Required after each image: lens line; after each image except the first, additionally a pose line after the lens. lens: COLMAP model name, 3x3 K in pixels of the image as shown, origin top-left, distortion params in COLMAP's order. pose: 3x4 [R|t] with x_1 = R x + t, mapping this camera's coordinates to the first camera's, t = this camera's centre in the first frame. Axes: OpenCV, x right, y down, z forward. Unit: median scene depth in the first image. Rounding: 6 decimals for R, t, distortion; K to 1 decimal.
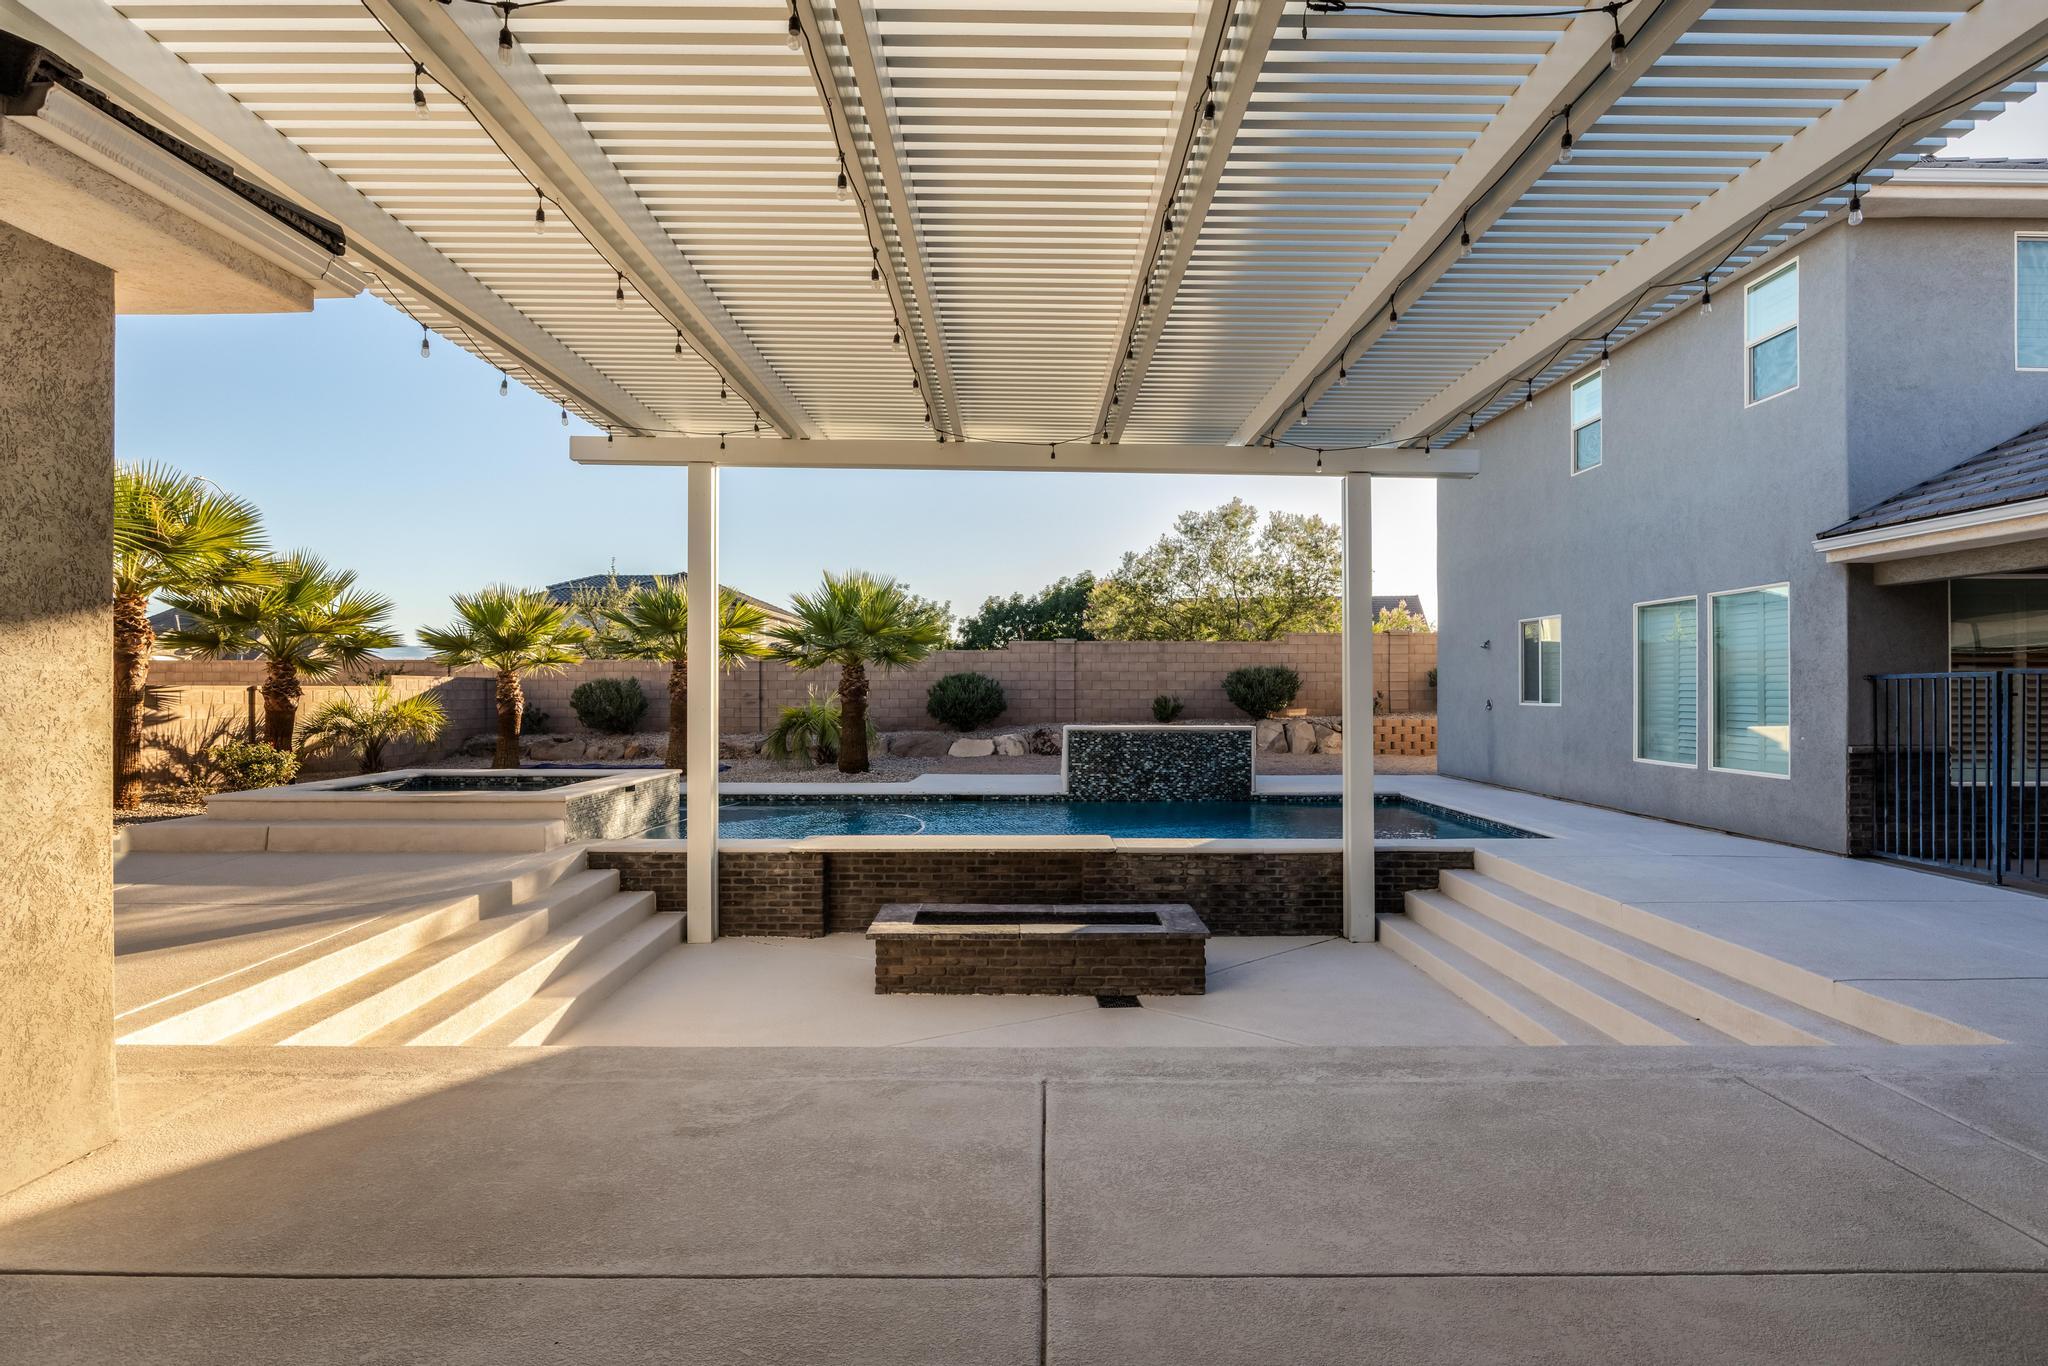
lens RADIAL K [[1163.5, 0, 1031.7], [0, 1163.5, 680.7], [0, 0, 1]] dist [-0.001858, -0.000057]
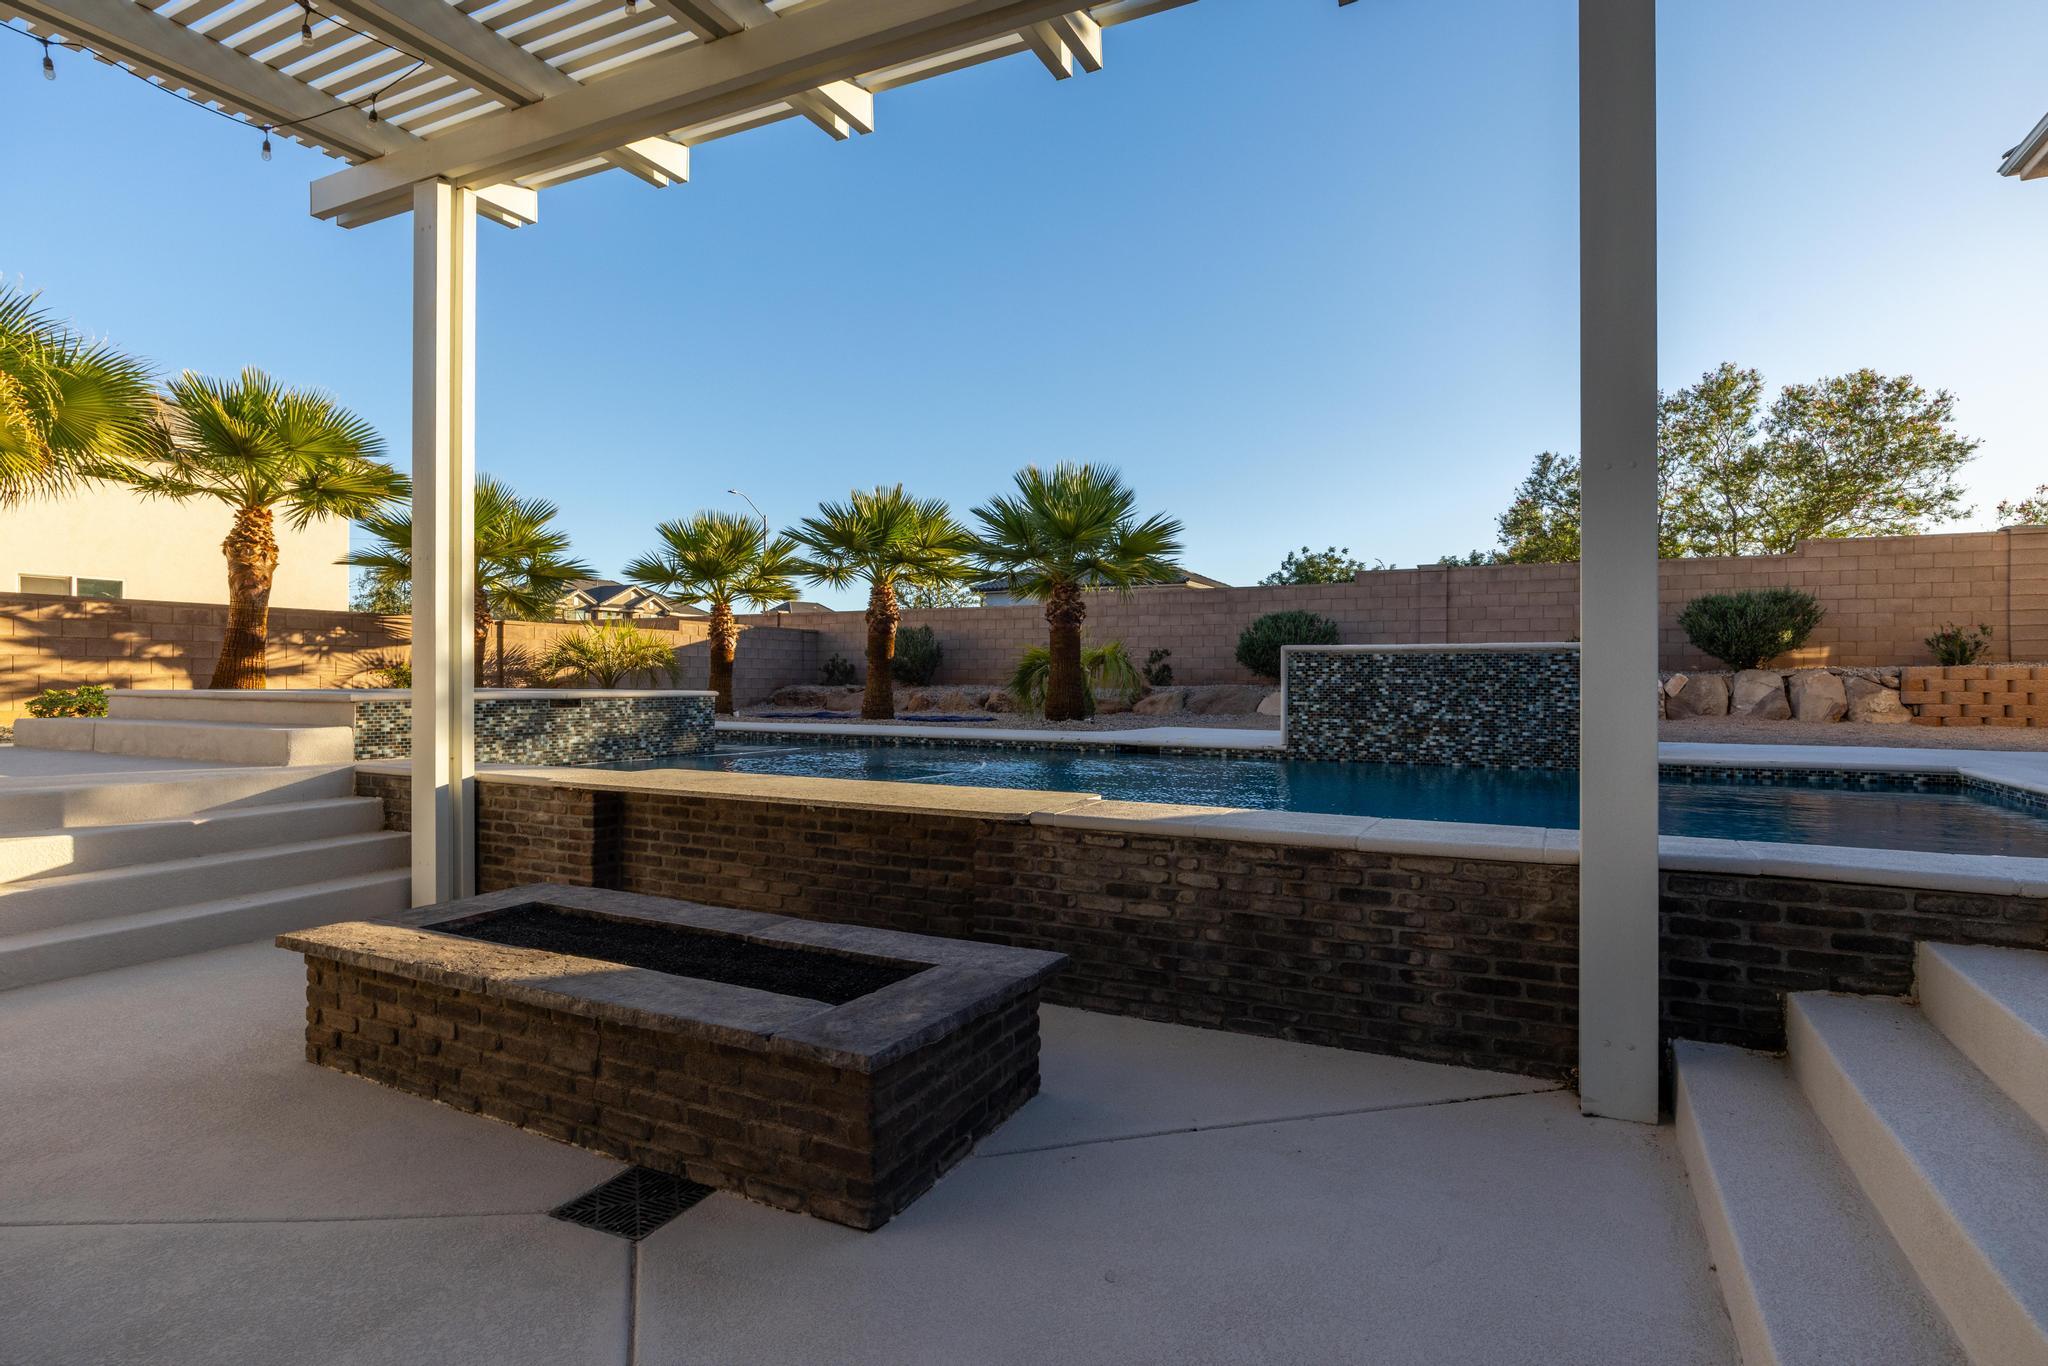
lens RADIAL K [[1035.2, 0, 1019.8], [0, 1035.2, 690.1], [0, 0, 1]] dist [-0.010167, -0.001439]
pose [[0.870645, 0.002961, -0.491903, 0.273322], [0.000152, 0.999980, 0.006289, 0.089537], [0.491912, -0.005550, 0.870627, 0.622400]]
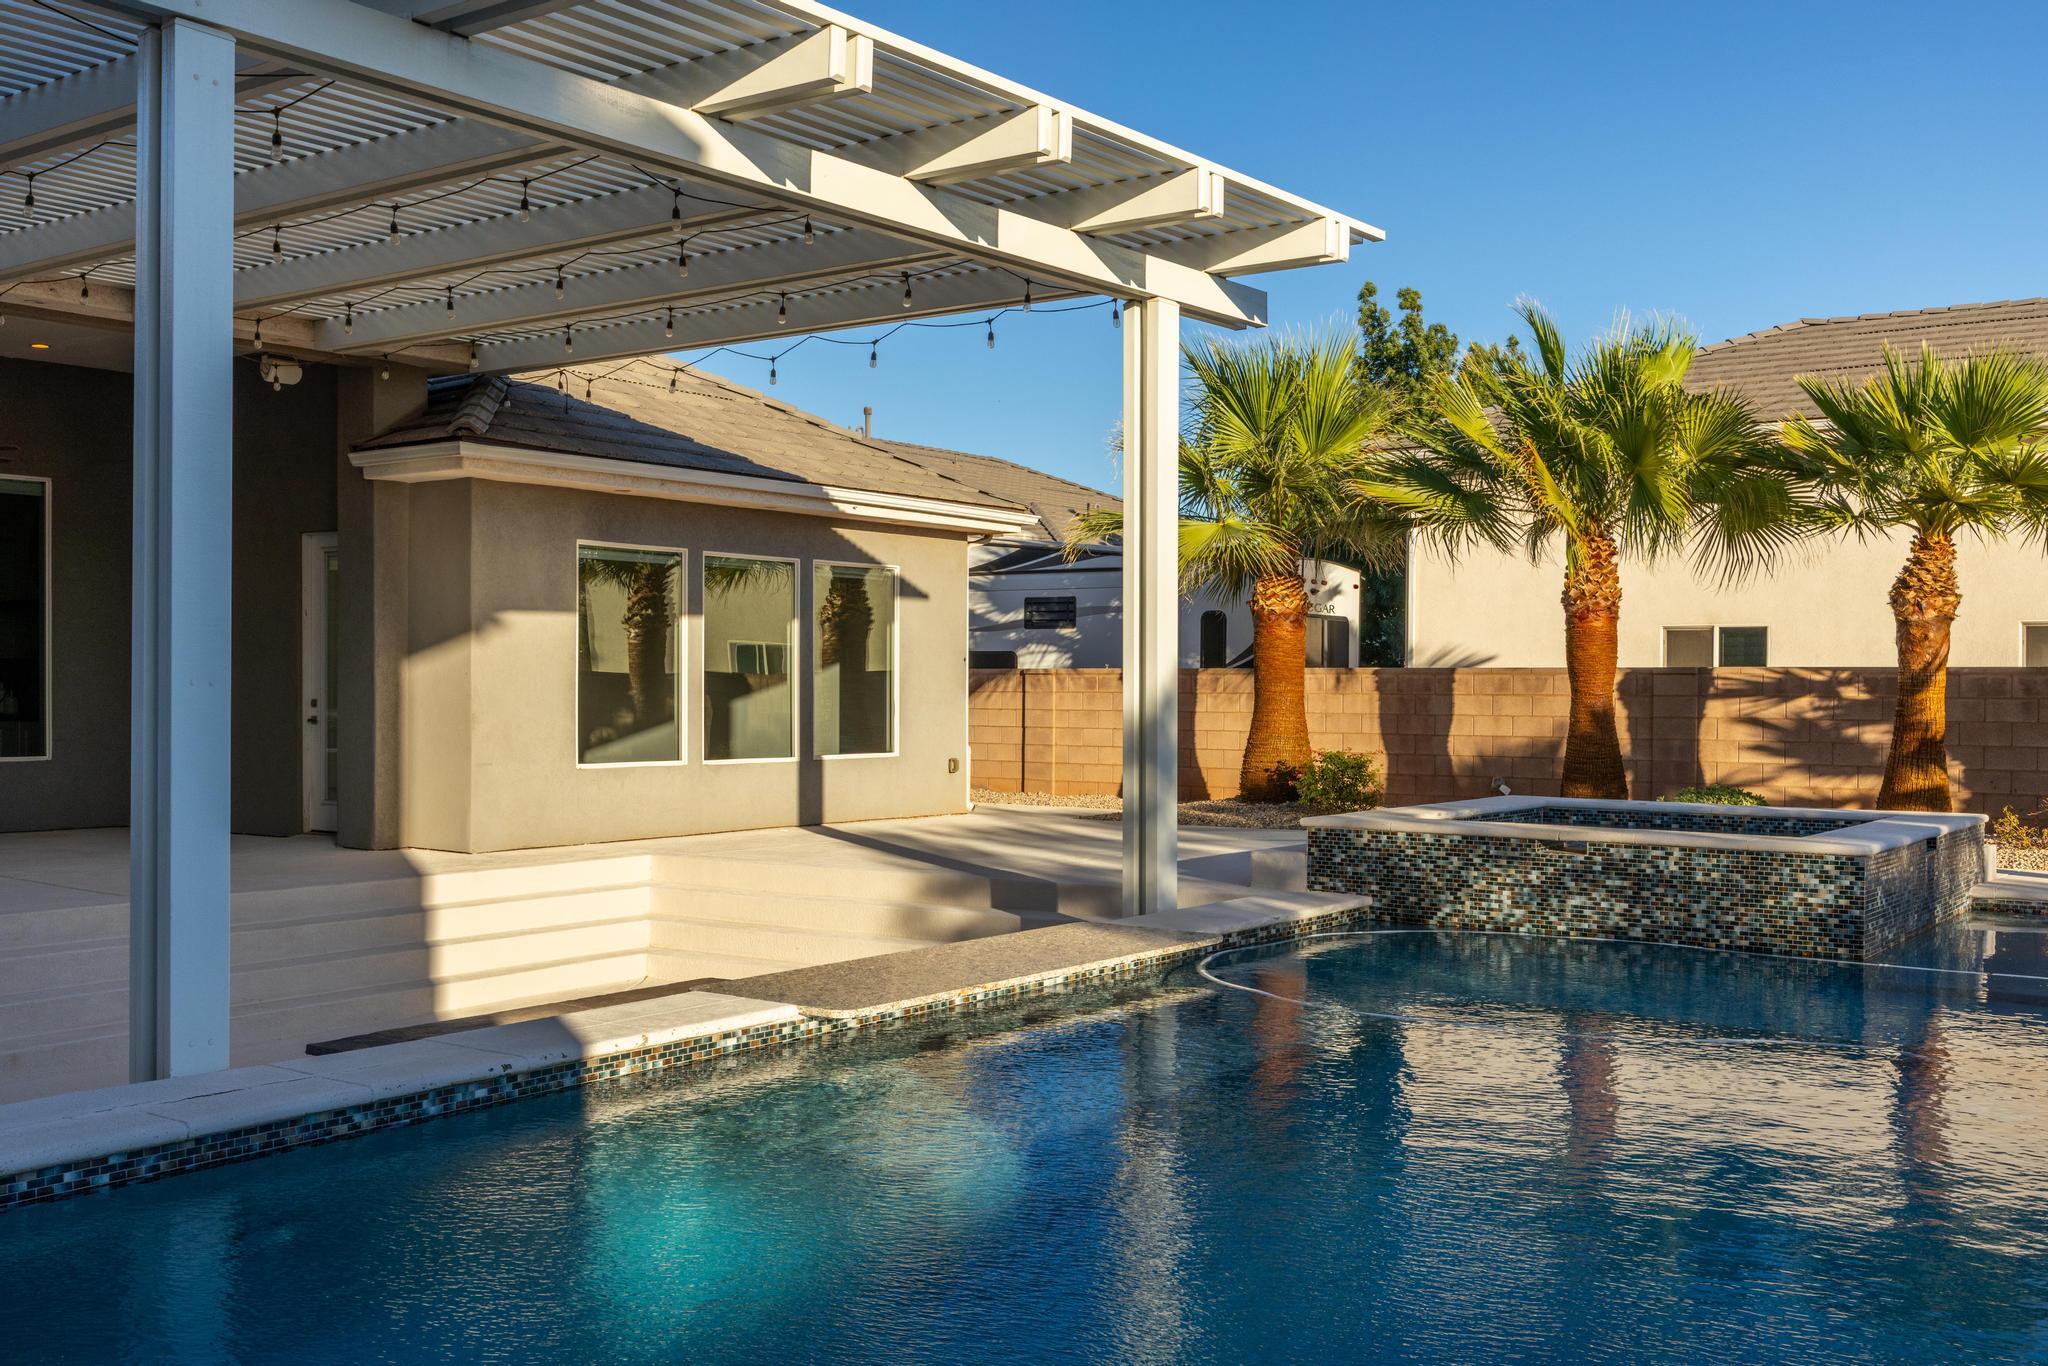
lens RADIAL K [[1875.7, 0, 1042.3], [0, 1875.7, 690.9], [0, 0, 1]] dist [0.026855, 0.000000]
pose [[-0.613315, -0.007388, -0.789803, 0.560705], [-0.006738, 0.999969, -0.004121, 0.024815], [0.789809, 0.002794, -0.613346, 1.573175]]
